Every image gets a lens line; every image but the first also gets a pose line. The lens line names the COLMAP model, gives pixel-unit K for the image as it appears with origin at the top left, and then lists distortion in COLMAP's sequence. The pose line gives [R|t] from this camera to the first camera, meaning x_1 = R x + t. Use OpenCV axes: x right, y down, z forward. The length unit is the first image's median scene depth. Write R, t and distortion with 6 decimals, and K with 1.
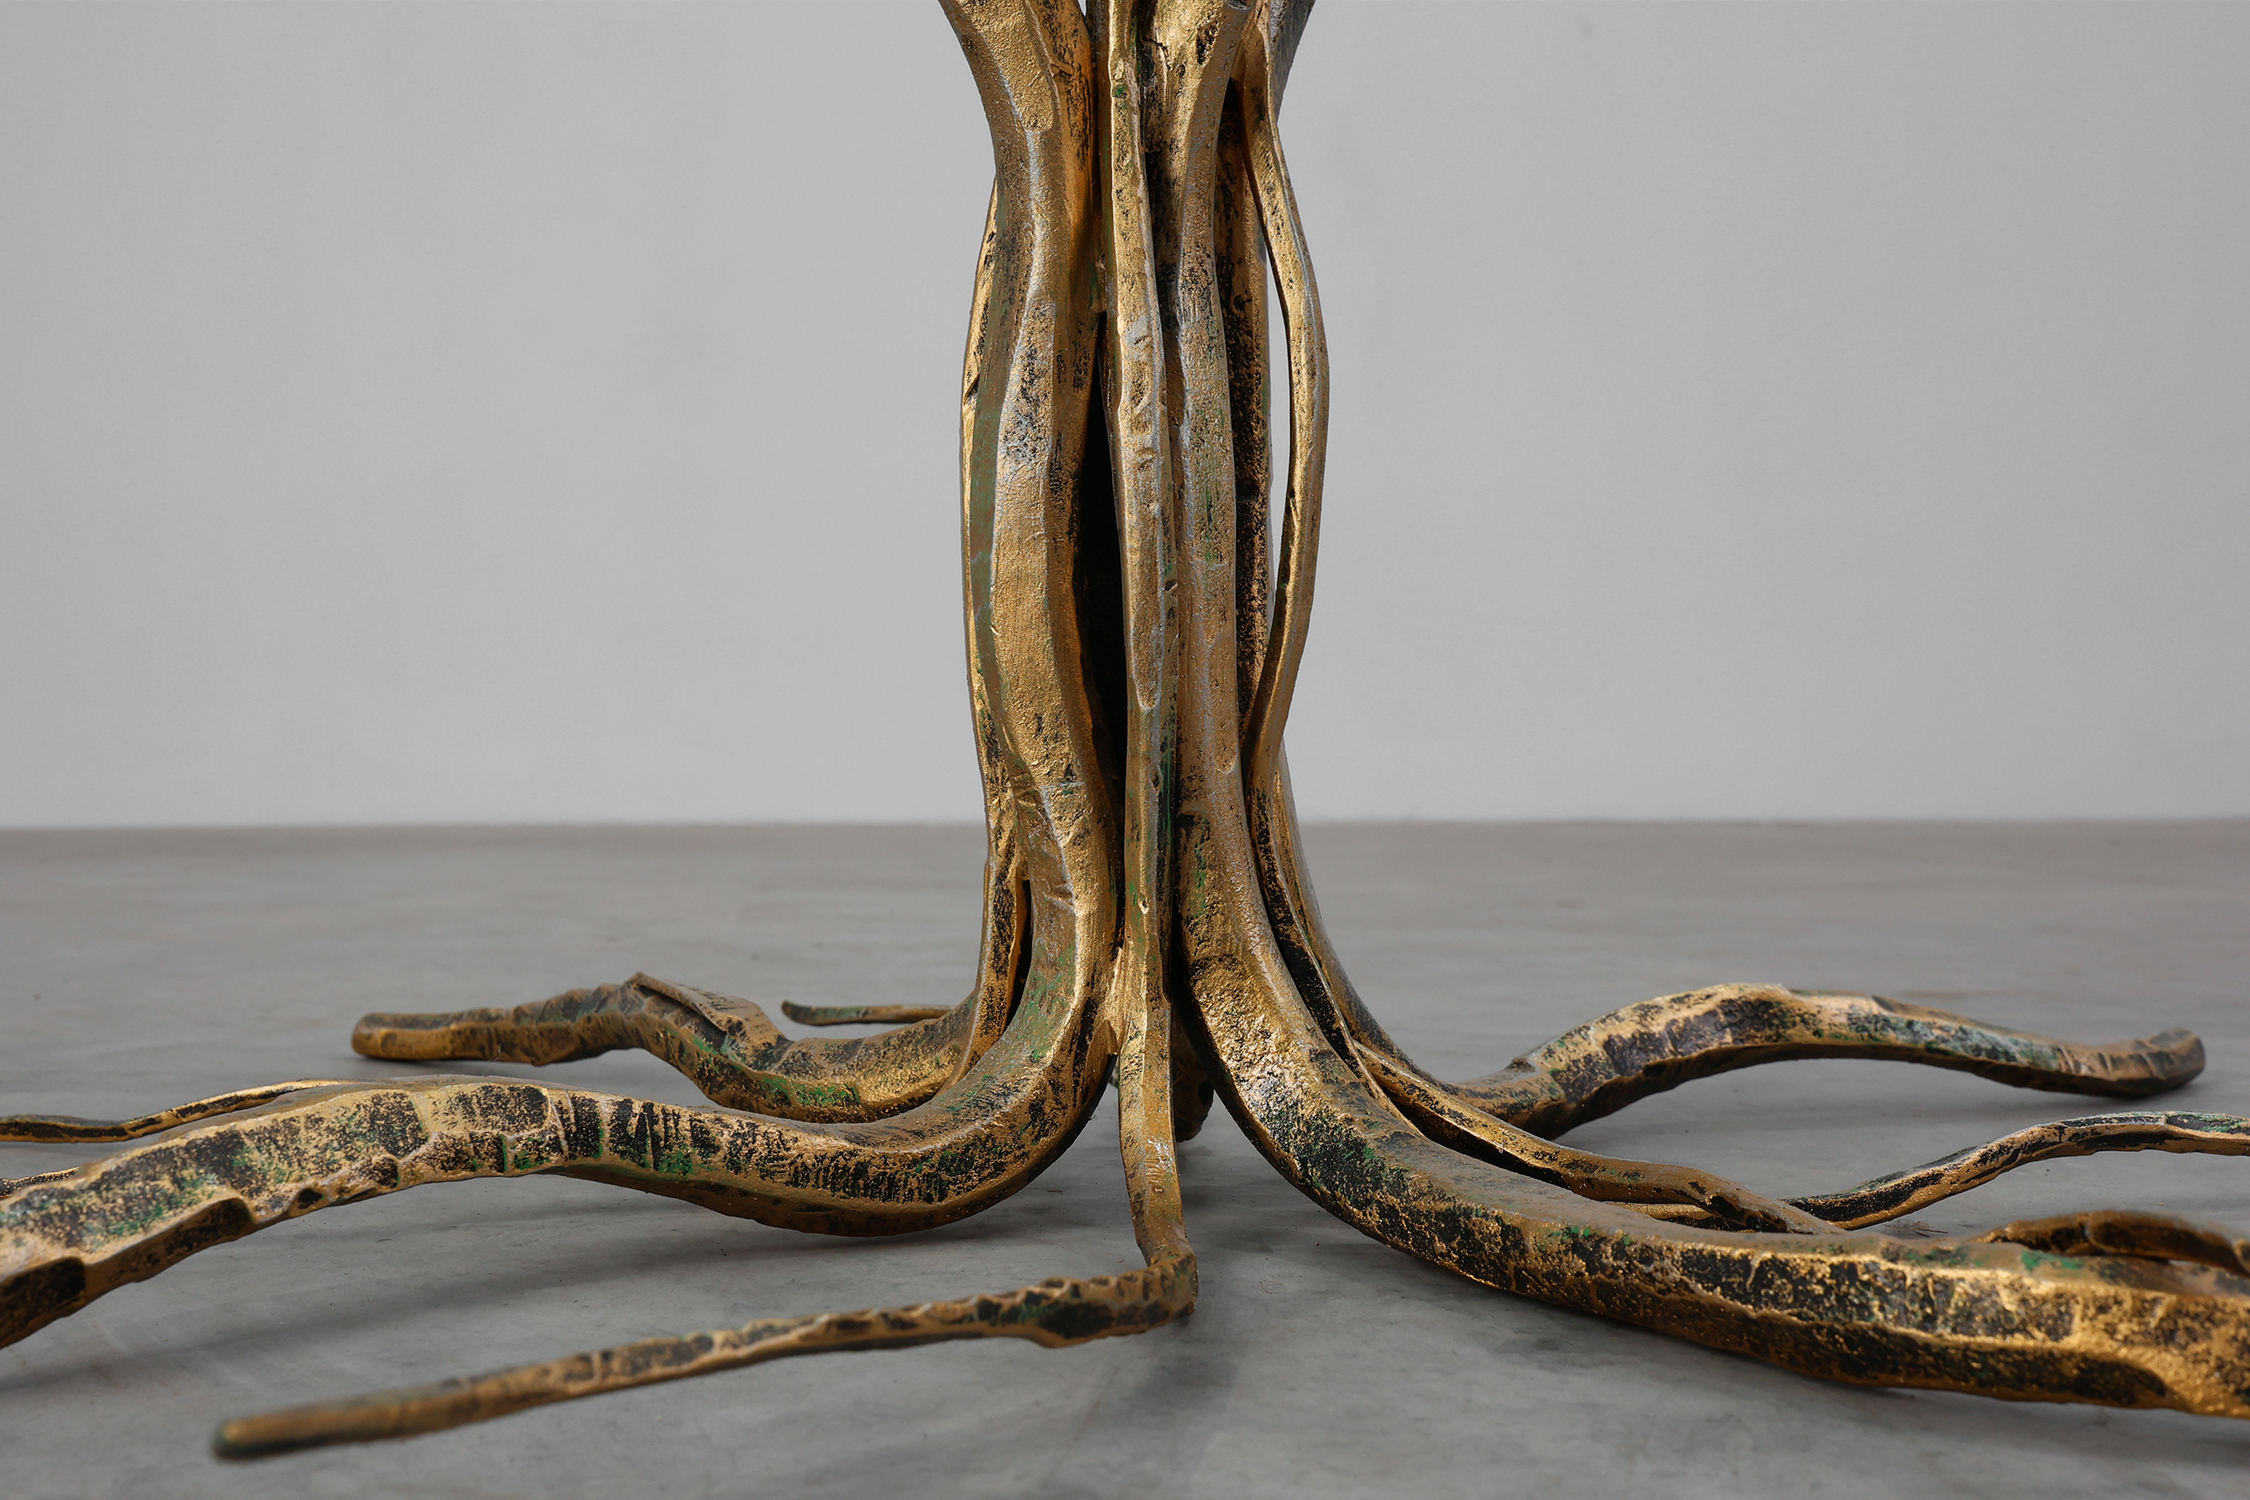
lens RADIAL K [[2261.5, 0, 1072.9], [0, 2261.5, 820.0], [0, 0, 1]] dist [-0.012775, 0.000000]
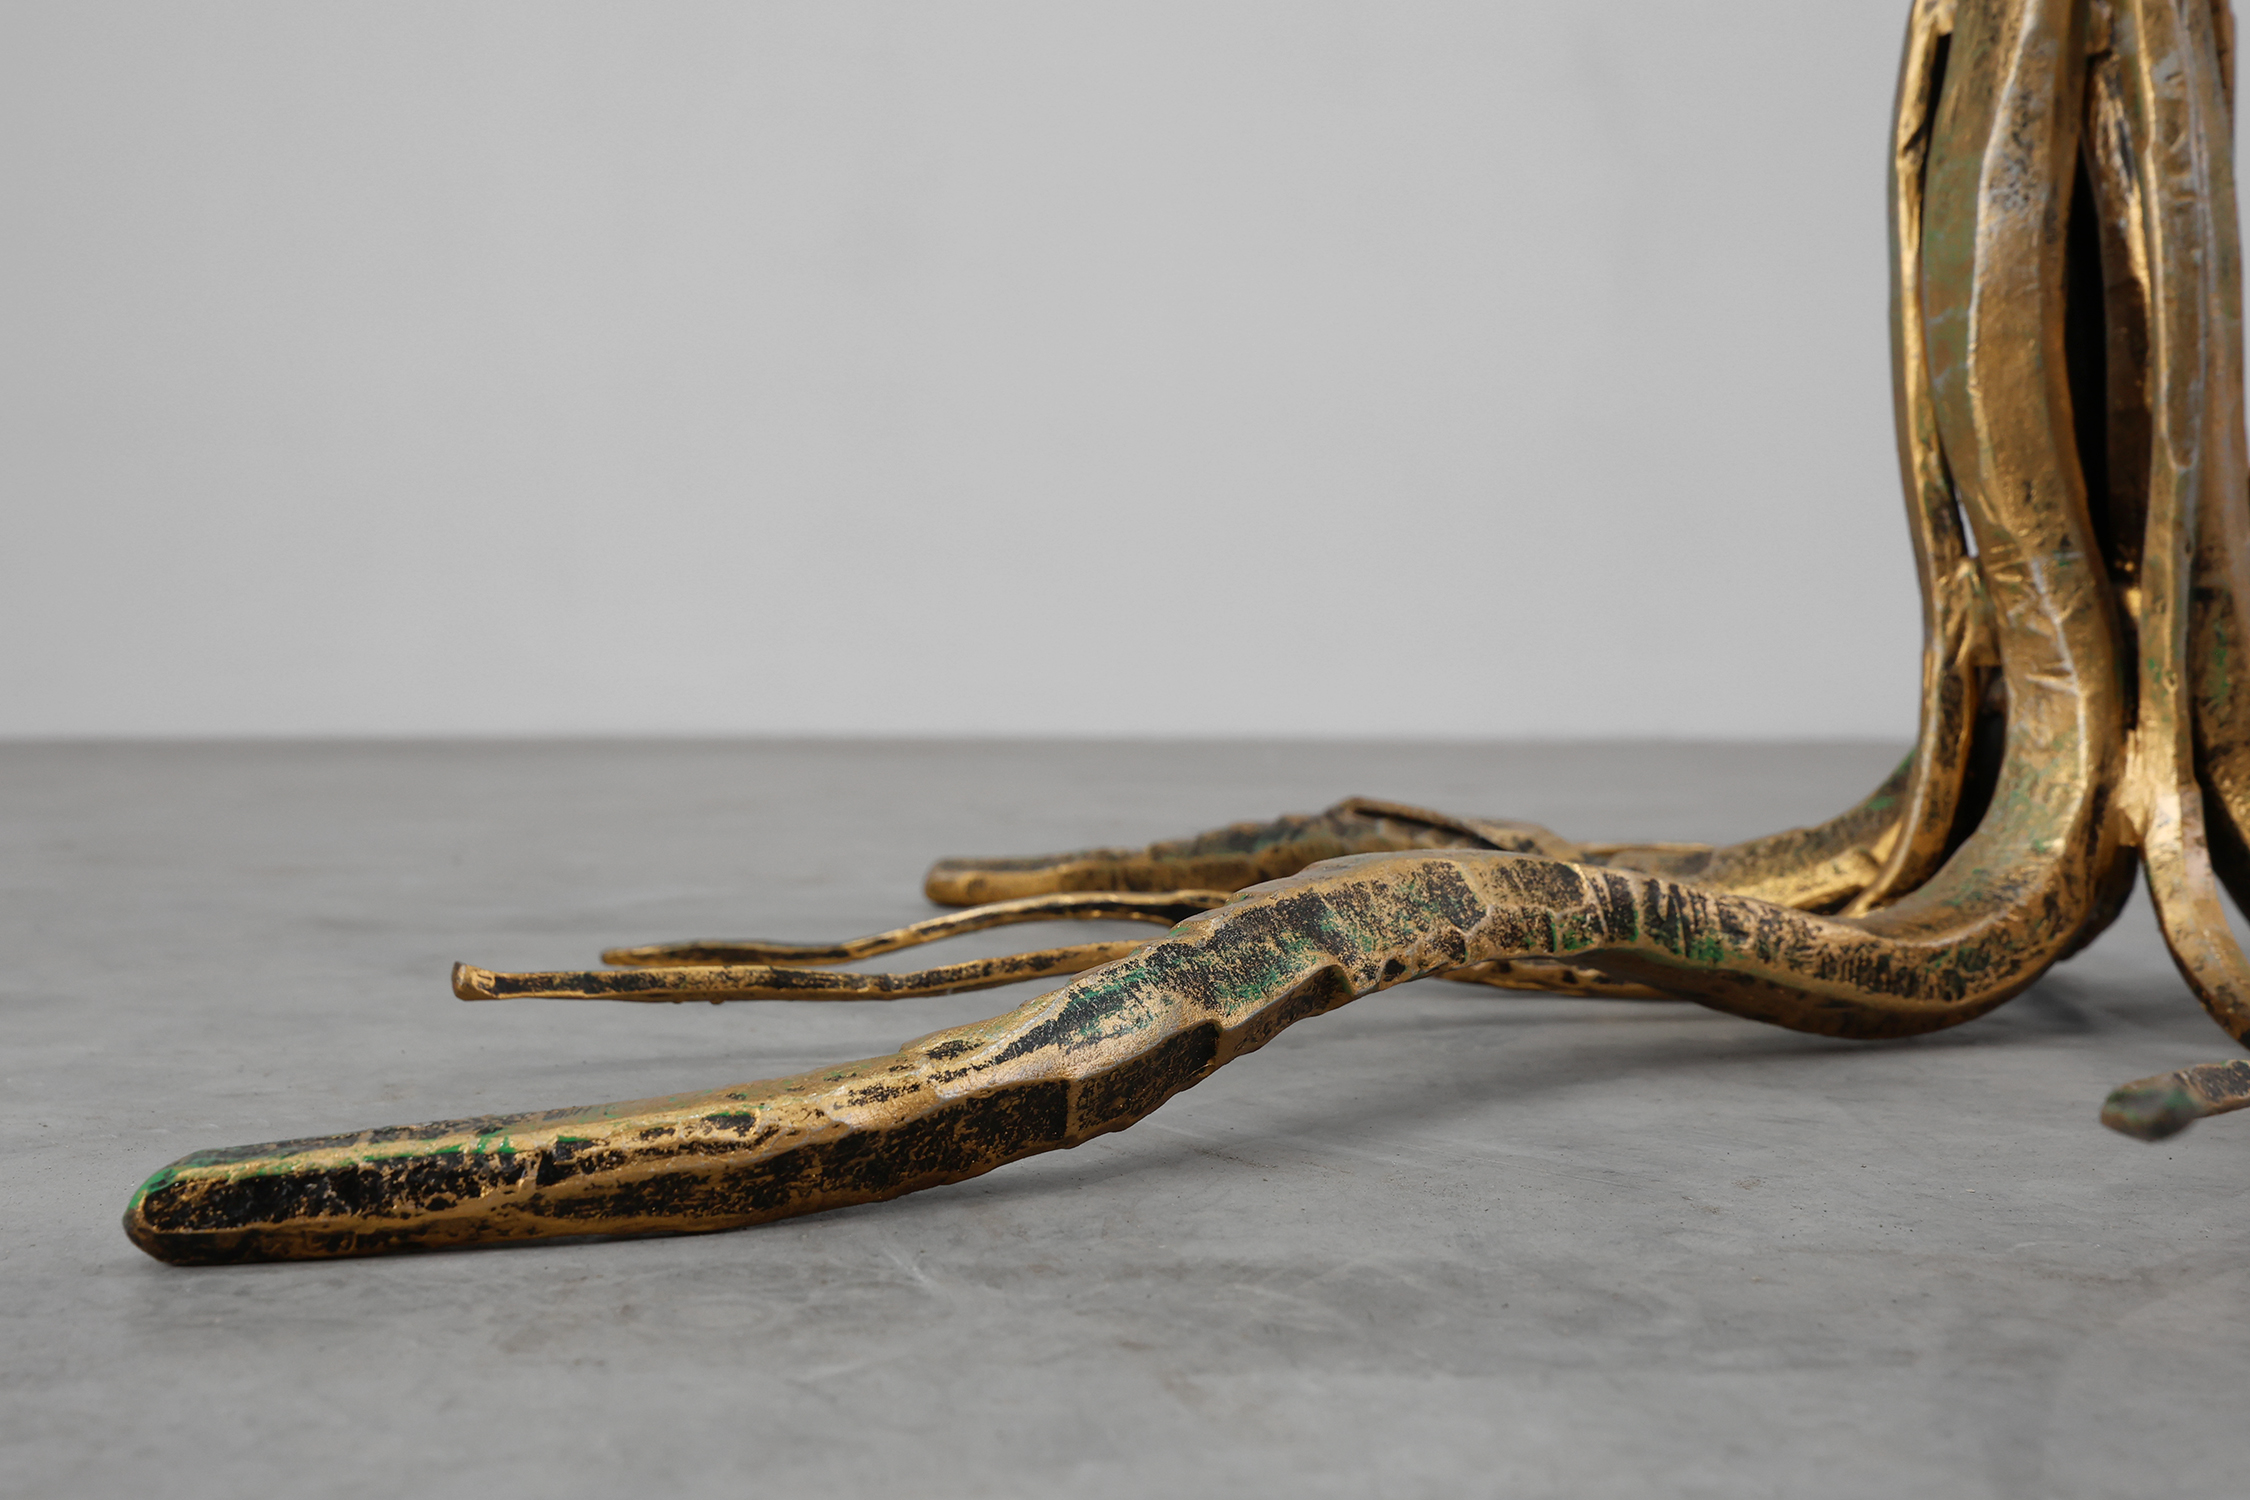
lens RADIAL K [[2261.5, 0, 1039.8], [0, 2261.5, 732.4], [0, 0, 1]] dist [-0.012775, 0.000000]
pose [[0.999431, 0.014679, 0.030372, -0.454569], [-0.013799, 0.999484, -0.028989, 0.090406], [-0.030782, 0.028554, 0.999118, 0.091281]]
